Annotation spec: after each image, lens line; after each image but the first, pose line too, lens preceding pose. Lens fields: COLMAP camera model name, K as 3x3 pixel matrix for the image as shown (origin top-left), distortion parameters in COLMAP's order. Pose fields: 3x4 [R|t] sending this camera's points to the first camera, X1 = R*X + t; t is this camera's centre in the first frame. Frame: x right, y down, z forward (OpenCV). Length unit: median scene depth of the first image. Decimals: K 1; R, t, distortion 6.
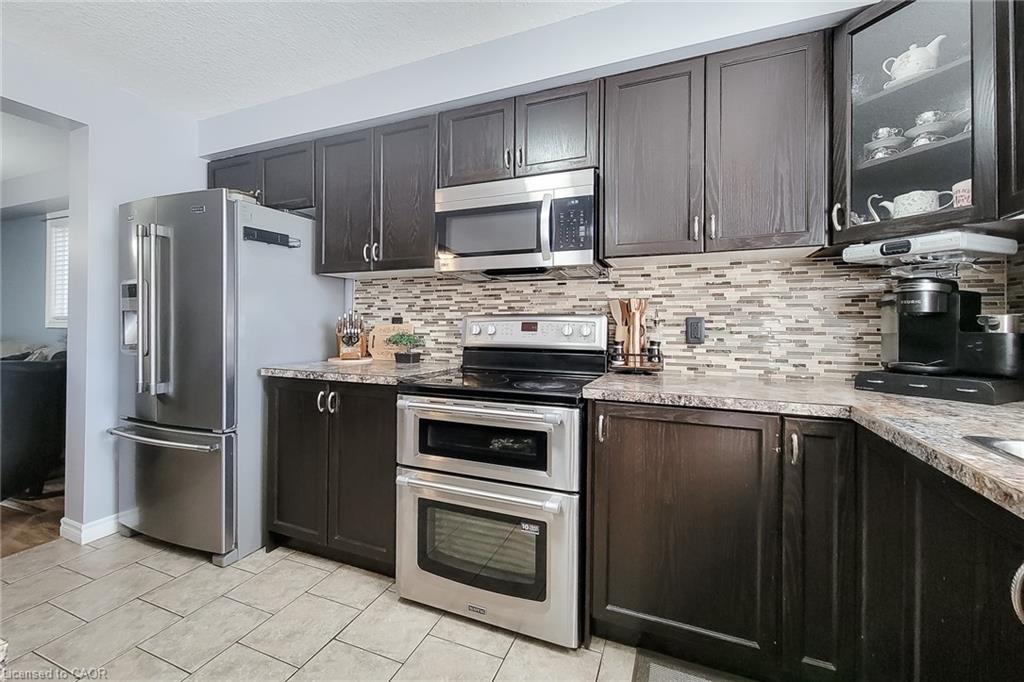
lens RADIAL K [[425.9, 0, 505.6], [0, 425.9, 325.5], [0, 0, 1]] dist [0.000267, -0.000058]
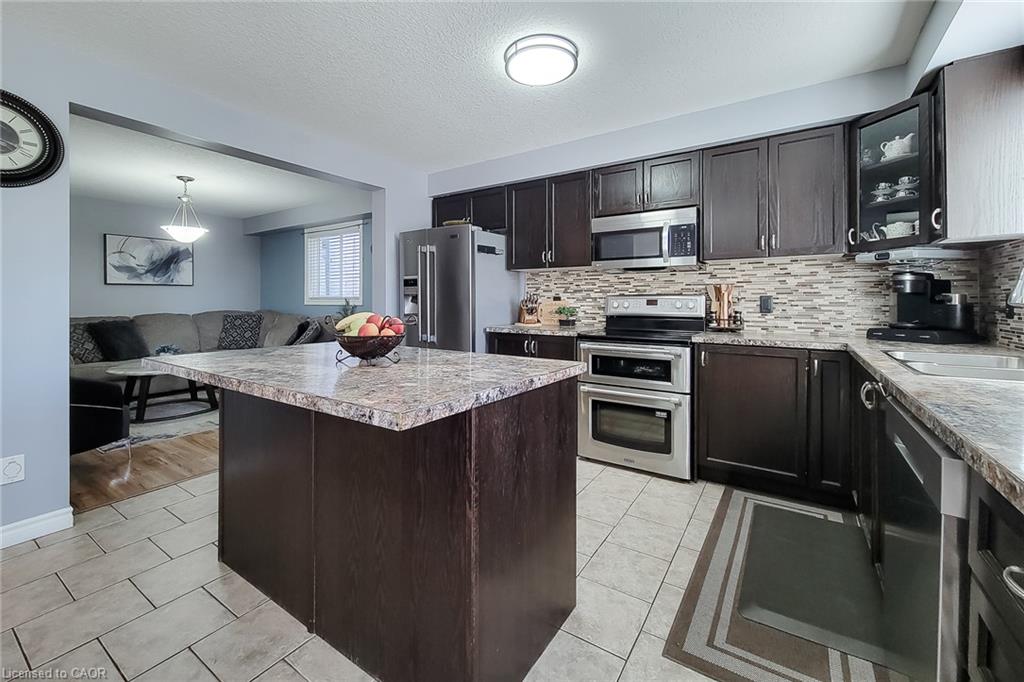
lens RADIAL K [[421.9, 0, 505.3], [0, 421.9, 300.0], [0, 0, 1]] dist [-0.000146, -0.000402]
pose [[0.980254, -0.006095, -0.197651, -0.186808], [0.005099, 0.999972, -0.005549, -0.000206], [0.197679, 0.004431, 0.980257, -0.708467]]
